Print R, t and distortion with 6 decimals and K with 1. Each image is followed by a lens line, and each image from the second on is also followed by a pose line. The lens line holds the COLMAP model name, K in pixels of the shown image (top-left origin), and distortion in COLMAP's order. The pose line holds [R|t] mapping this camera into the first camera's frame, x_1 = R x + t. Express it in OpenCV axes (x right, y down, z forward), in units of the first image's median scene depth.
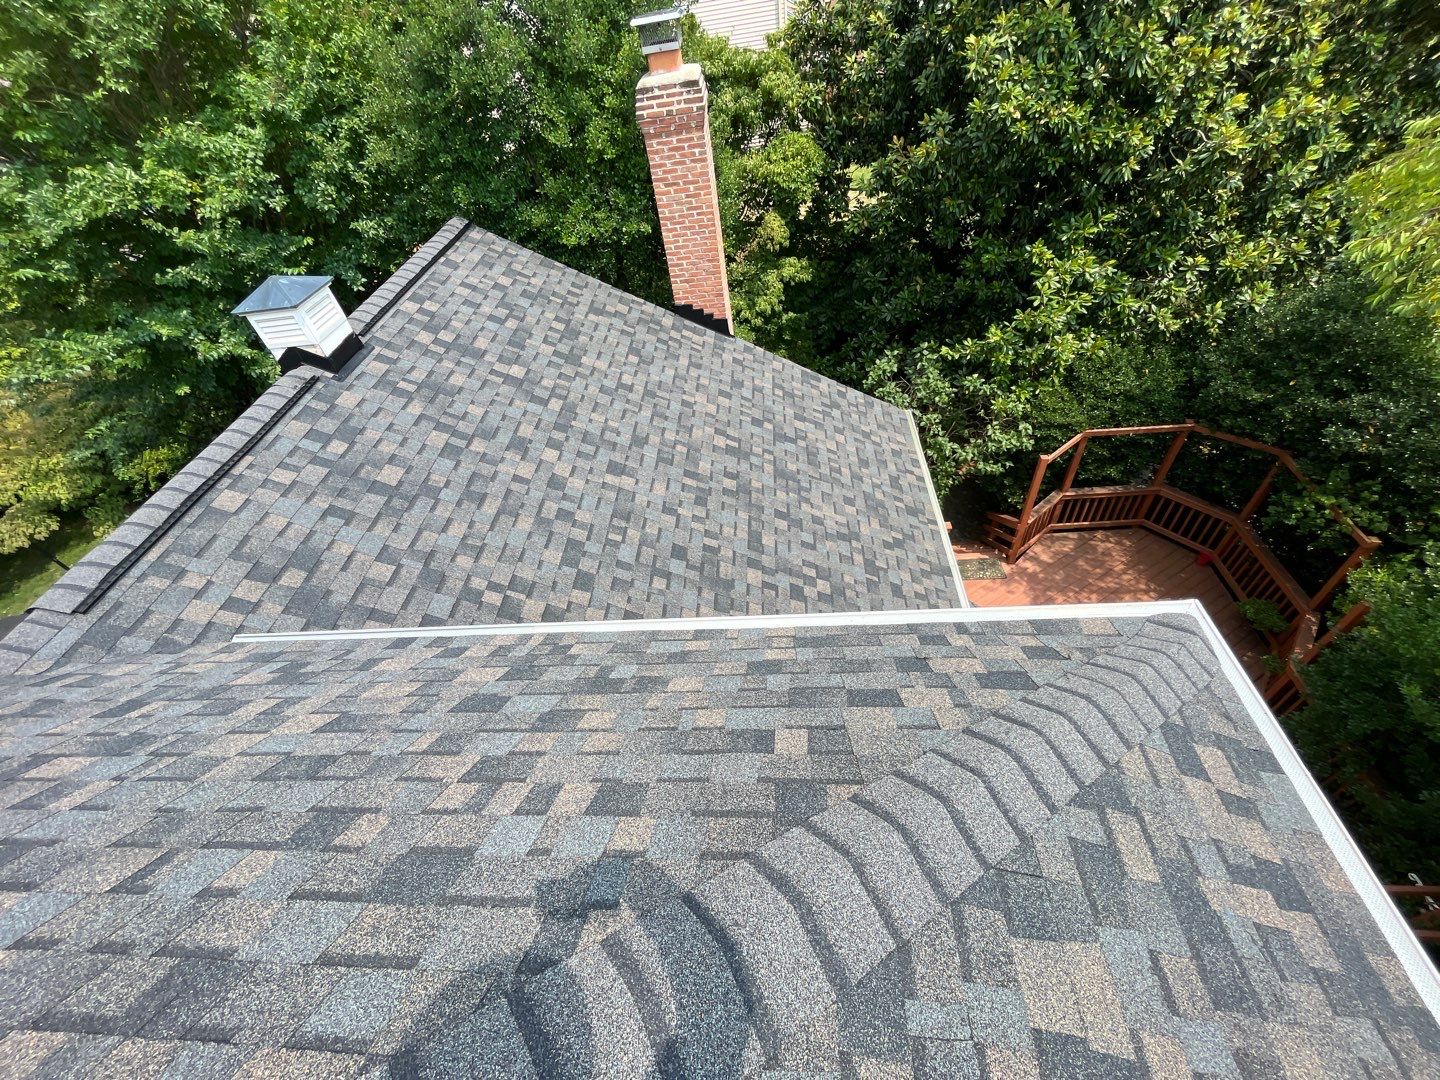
lens RADIAL K [[592.0, 0, 720.8], [0, 592.0, 540.1], [0, 0, 1]] dist [0.004224, 0.000334]
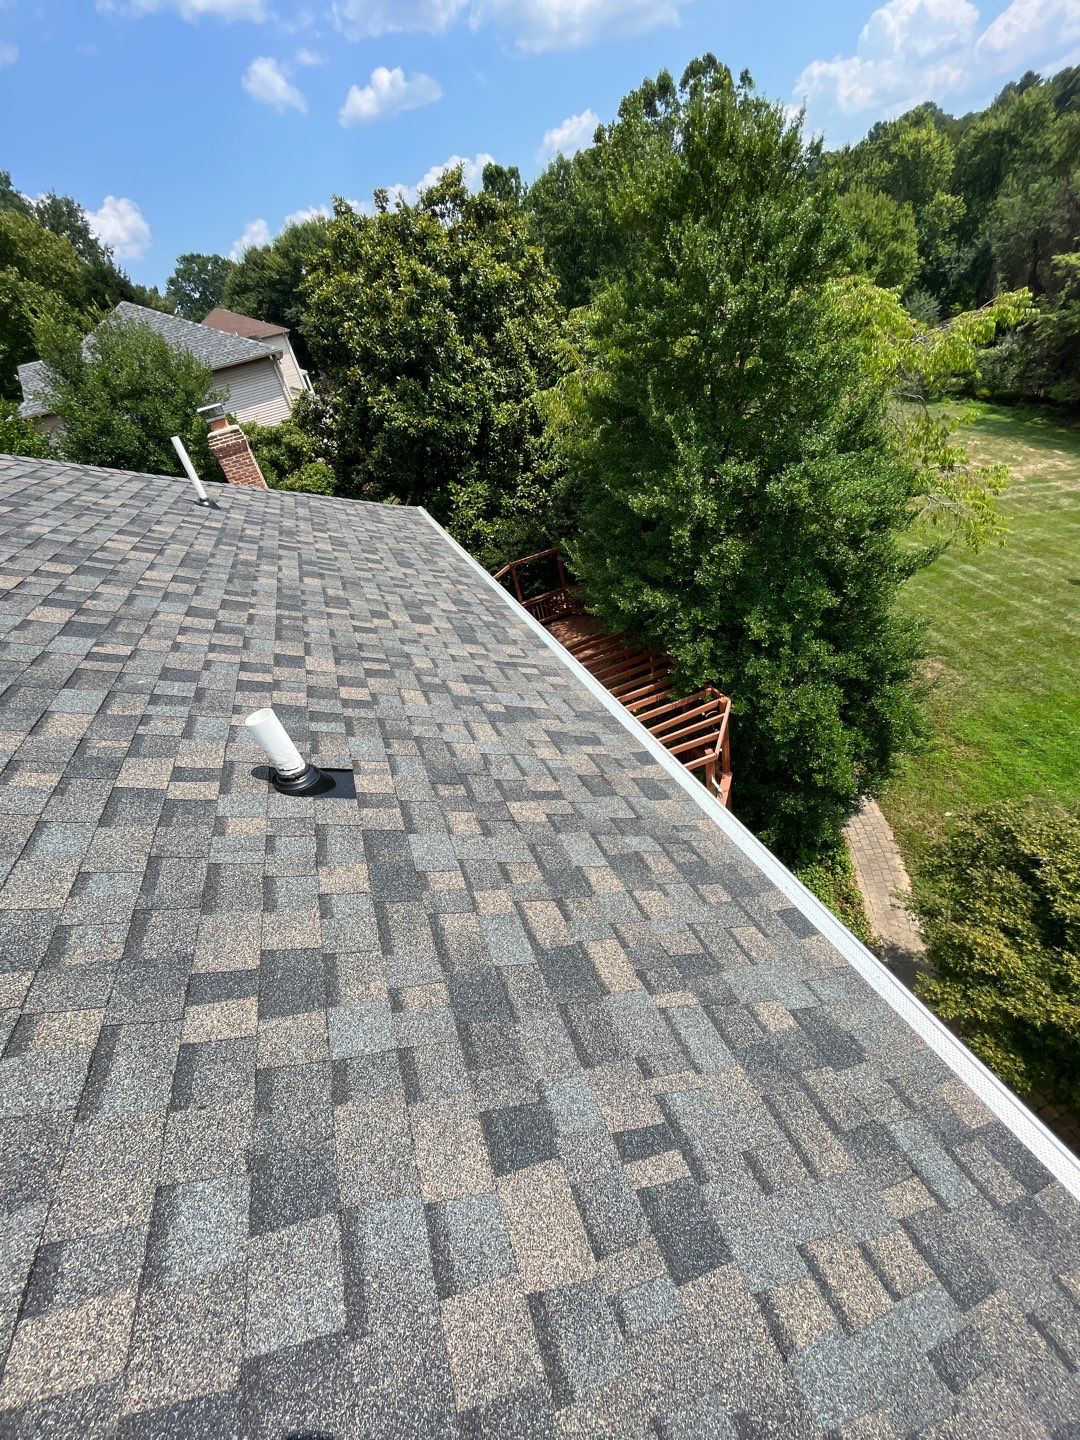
lens RADIAL K [[592.0, 0, 540.6], [0, 592.0, 721.6], [0, 0, 1]] dist [0.004224, 0.000334]
pose [[0.910281, -0.290838, 0.294621, 0.009892], [0.352548, 0.917647, -0.183394, 0.622928], [-0.217020, 0.270808, 0.937852, -0.611120]]
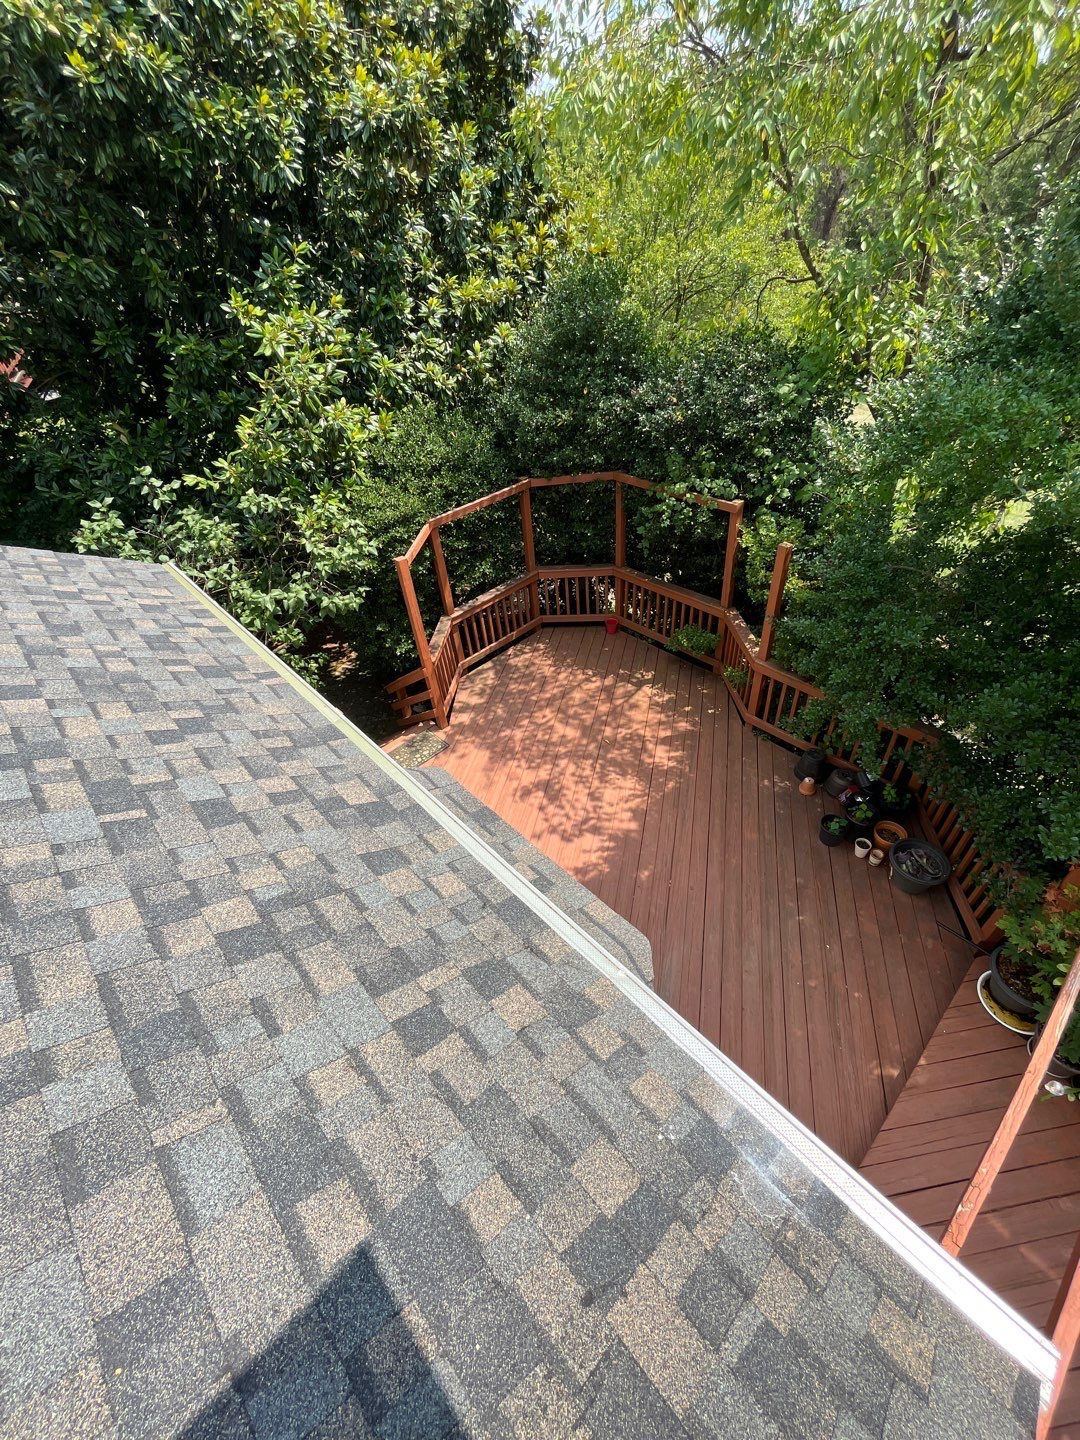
lens RADIAL K [[592.0, 0, 546.5], [0, 592.0, 720.6], [0, 0, 1]] dist [0.004224, 0.000334]
pose [[0.687240, -0.418927, 0.593466, 0.161627], [0.507117, 0.861622, 0.020972, 0.088836], [-0.520129, 0.286544, 0.804586, 0.379862]]
